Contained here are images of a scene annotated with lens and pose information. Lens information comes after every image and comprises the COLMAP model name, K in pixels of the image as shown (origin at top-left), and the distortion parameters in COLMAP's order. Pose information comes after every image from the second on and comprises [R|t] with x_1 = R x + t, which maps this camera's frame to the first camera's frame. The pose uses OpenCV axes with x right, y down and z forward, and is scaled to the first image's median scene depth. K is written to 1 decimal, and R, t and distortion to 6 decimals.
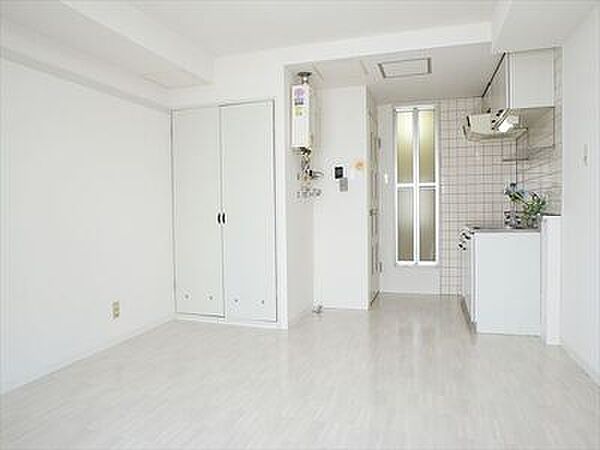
lens RADIAL K [[429.0, 0, 300.4], [0, 429.0, 227.1], [0, 0, 1]] dist [-0.033627, 0.019644]
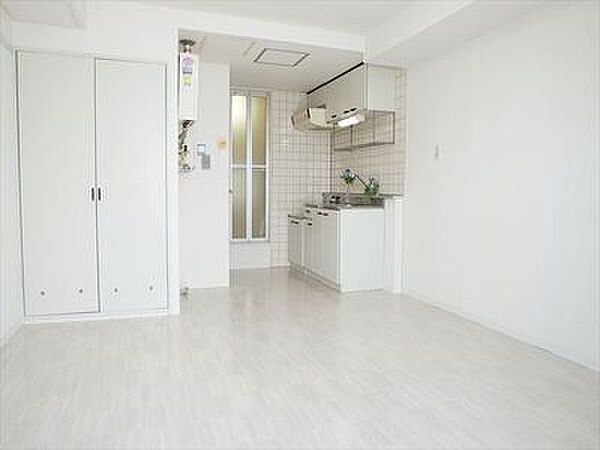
lens RADIAL K [[429.0, 0, 301.6], [0, 429.0, 221.2], [0, 0, 1]] dist [-0.033627, 0.019644]
pose [[0.797836, -0.022288, 0.602463, -0.361456], [0.005741, 0.999552, 0.029374, 0.009233], [-0.602848, -0.019977, 0.797606, 0.094818]]
